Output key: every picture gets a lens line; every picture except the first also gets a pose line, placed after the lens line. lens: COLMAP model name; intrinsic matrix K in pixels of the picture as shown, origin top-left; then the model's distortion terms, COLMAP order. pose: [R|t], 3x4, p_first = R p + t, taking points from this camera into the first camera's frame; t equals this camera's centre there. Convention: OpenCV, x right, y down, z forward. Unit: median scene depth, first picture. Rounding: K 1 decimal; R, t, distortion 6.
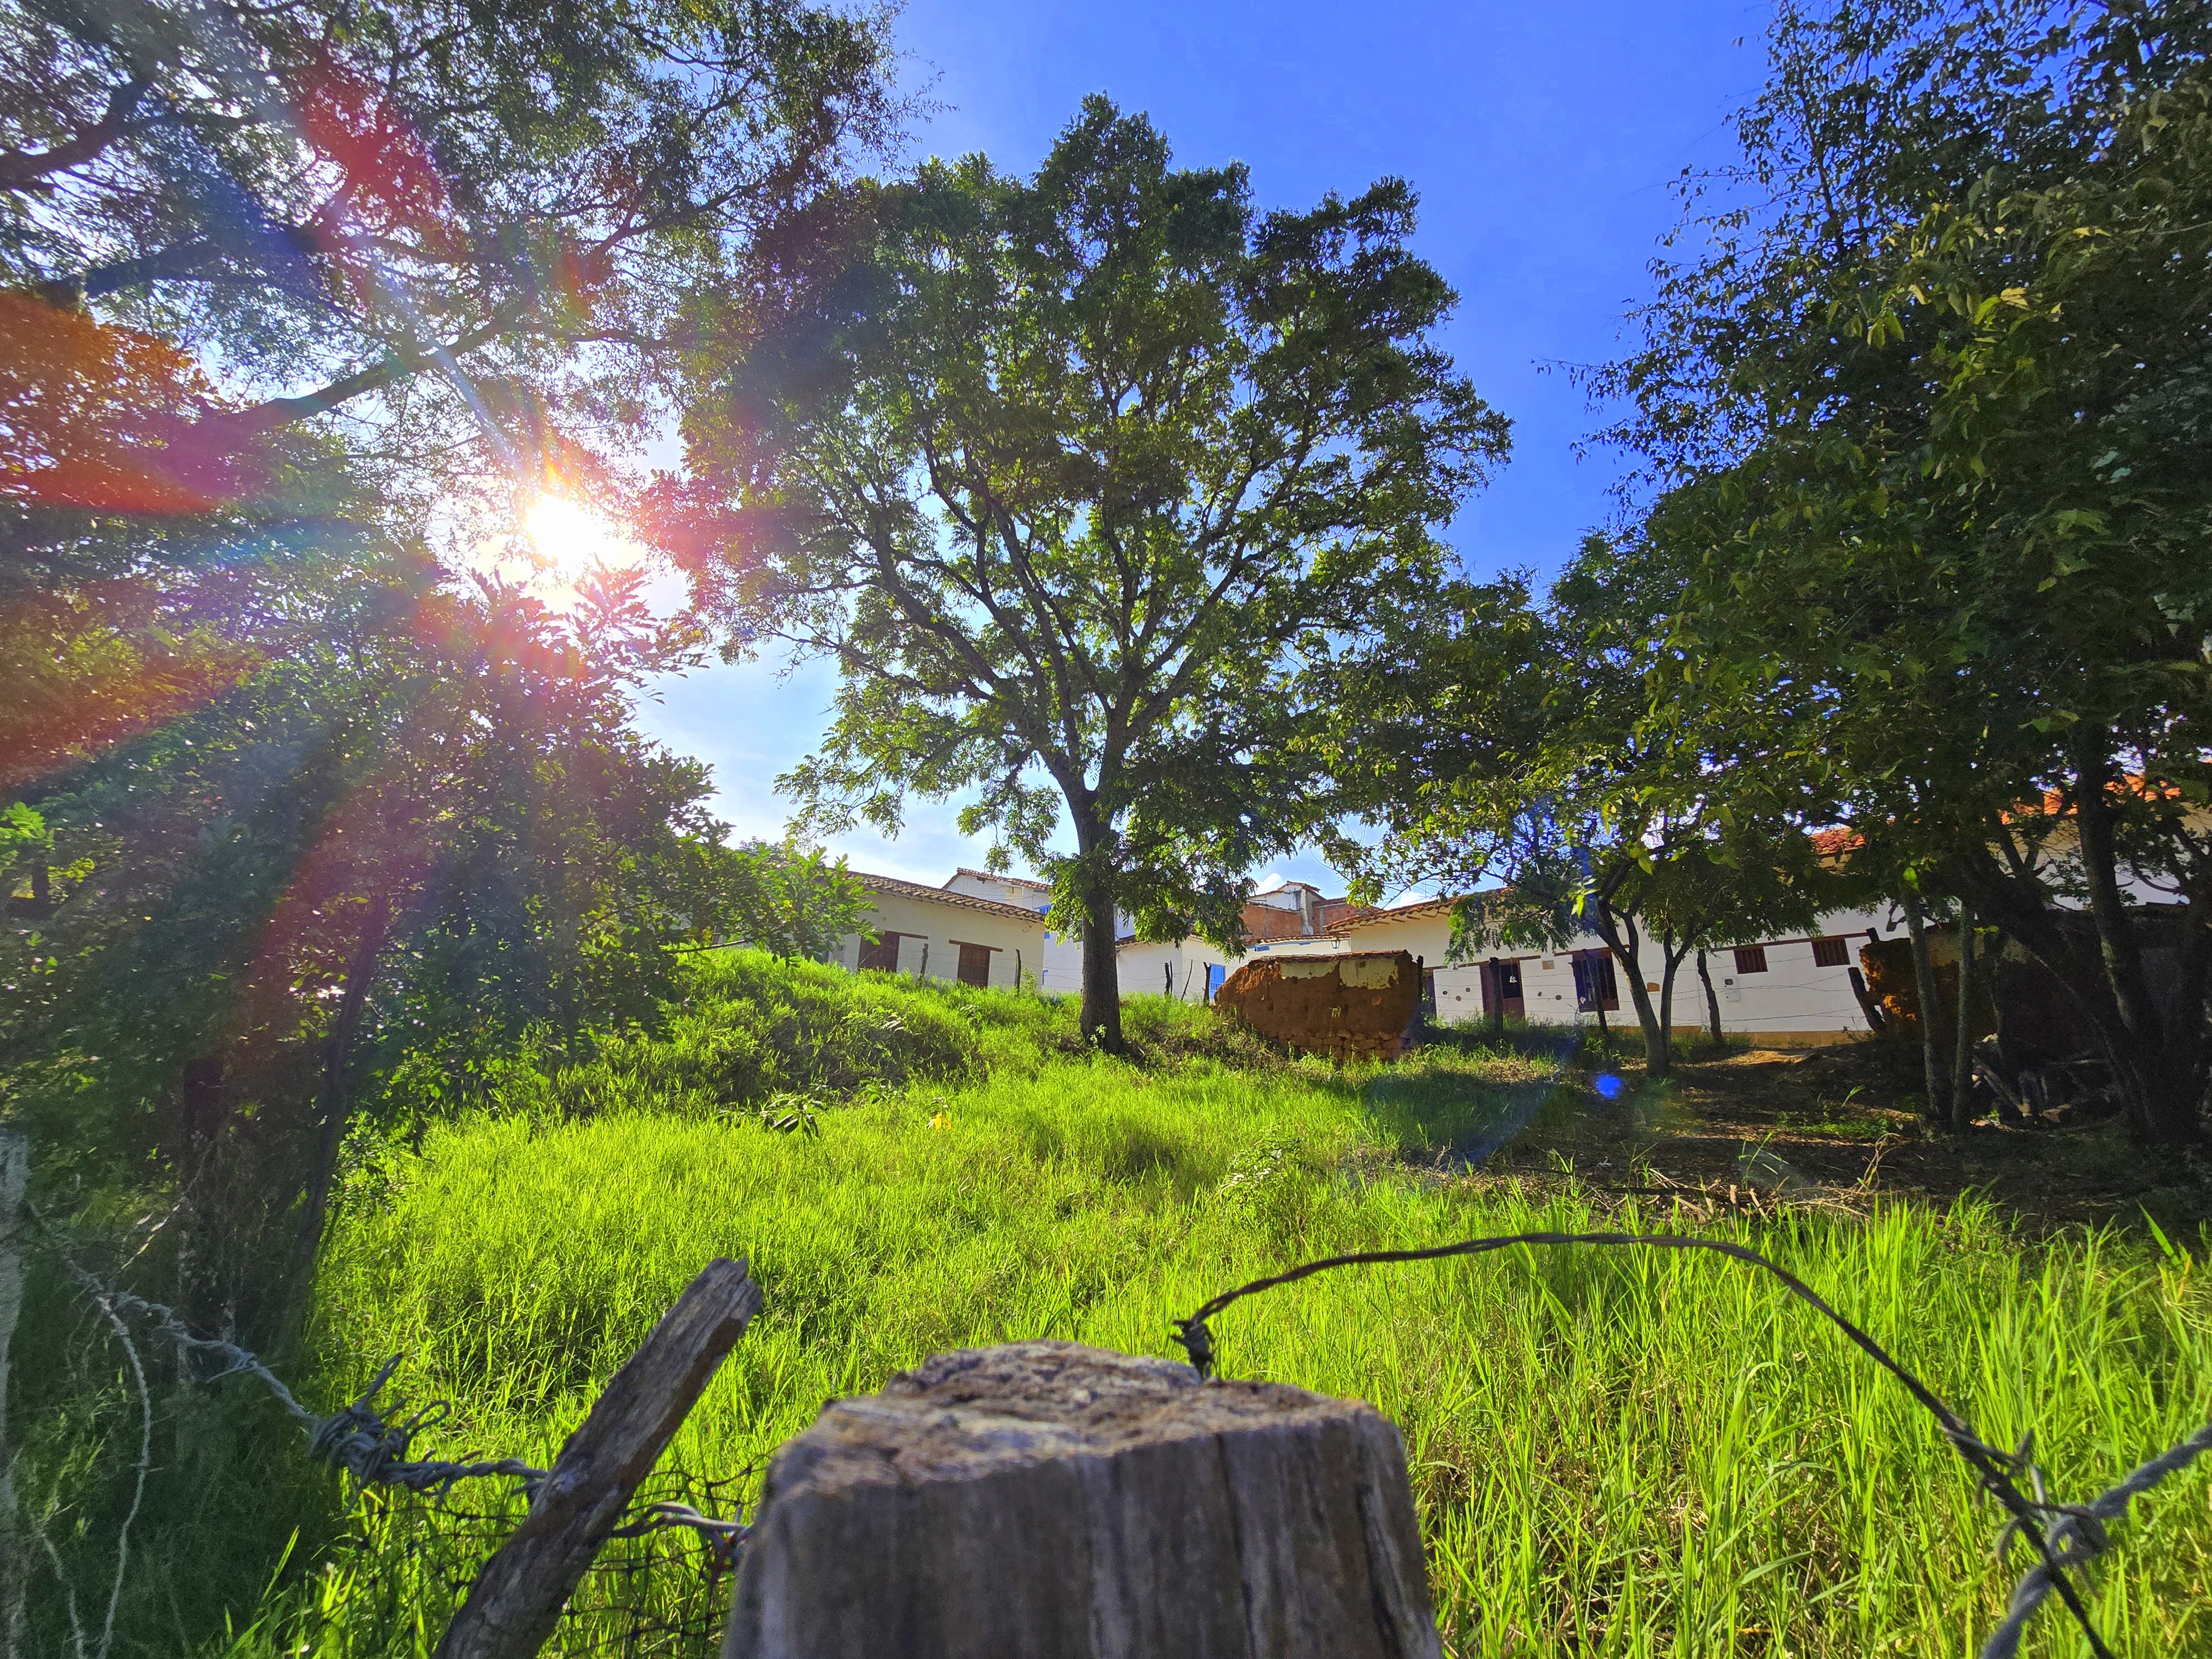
lens RADIAL K [[902.1, 0, 1106.0], [0, 902.1, 820.1], [0, 0, 1]] dist [-0.003296, -0.000110]
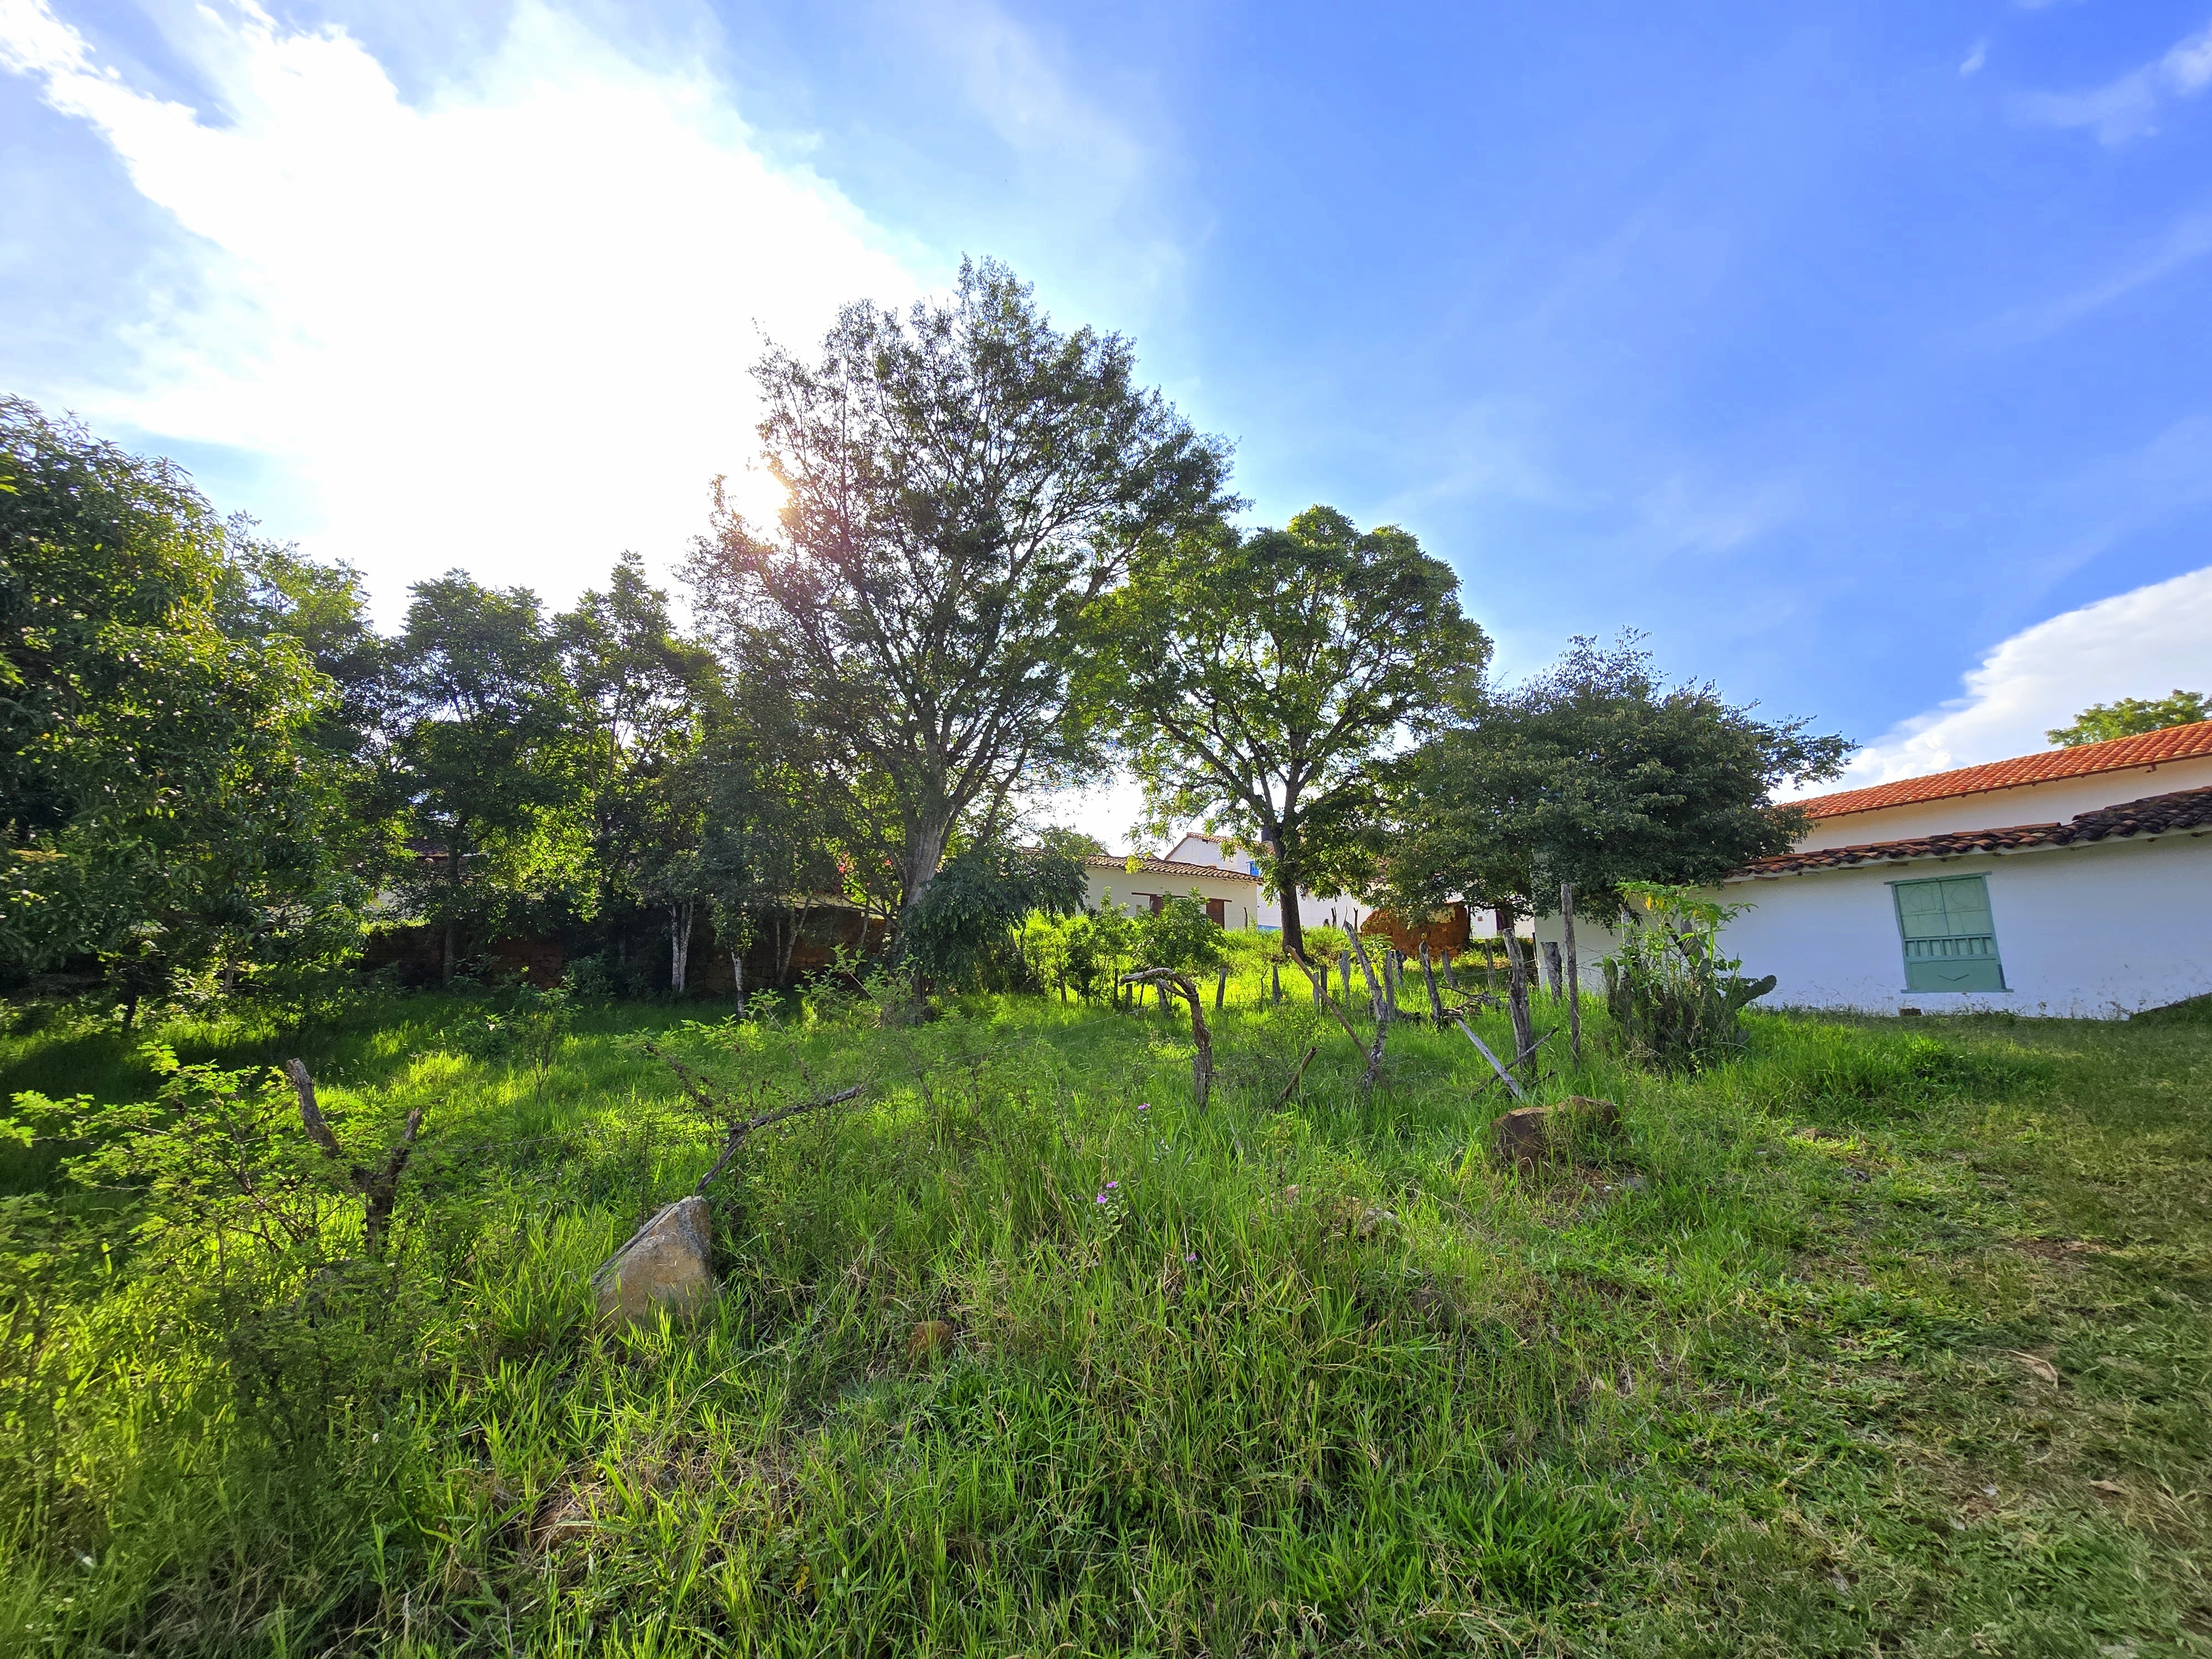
lens RADIAL K [[898.0, 0, 1111.3], [0, 898.0, 820.9], [0, 0, 1]] dist [-0.001291, -0.000056]
pose [[0.975110, -0.065720, -0.211757, 0.037151], [0.085831, 0.992485, 0.087217, -0.231657], [0.204434, -0.103221, 0.973423, -0.882467]]
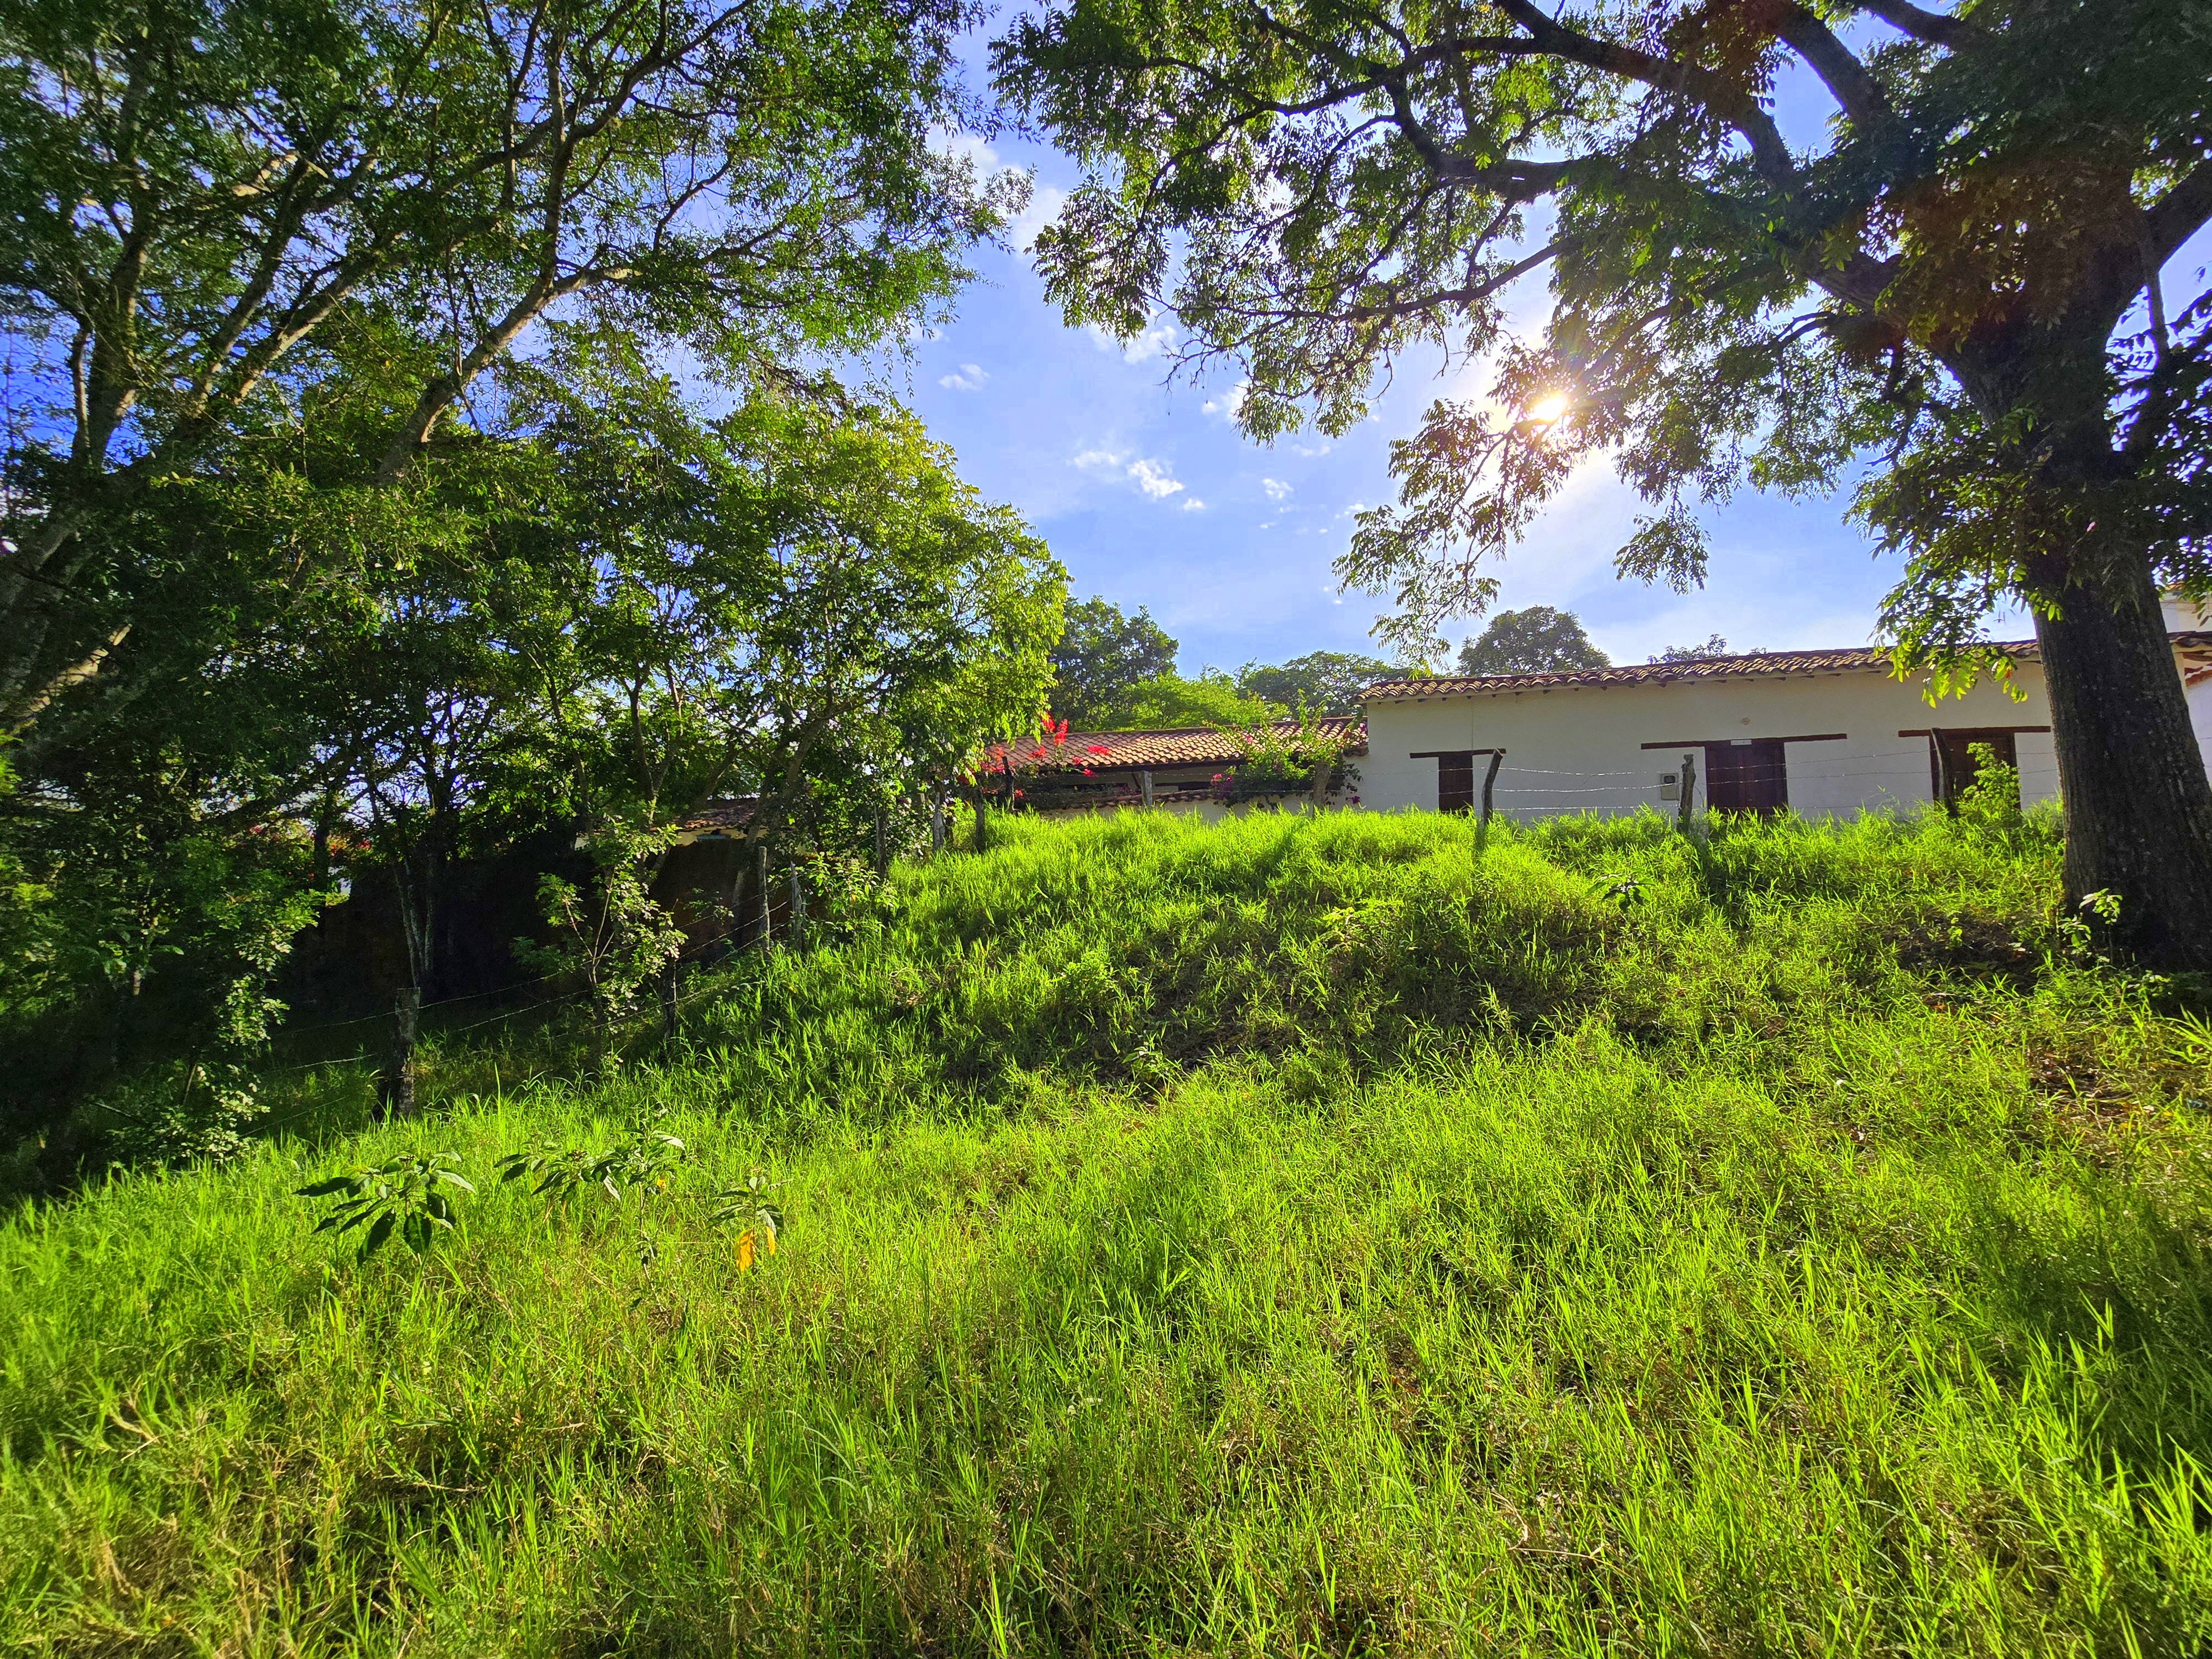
lens RADIAL K [[909.3, 0, 1113.6], [0, 909.3, 819.7], [0, 0, 1]] dist [-0.004103, -0.000116]
pose [[0.465865, -0.122925, -0.876276, 0.118962], [0.255847, 0.966717, 0.000407, 0.089061], [0.847061, -0.224382, 0.481810, 0.447336]]
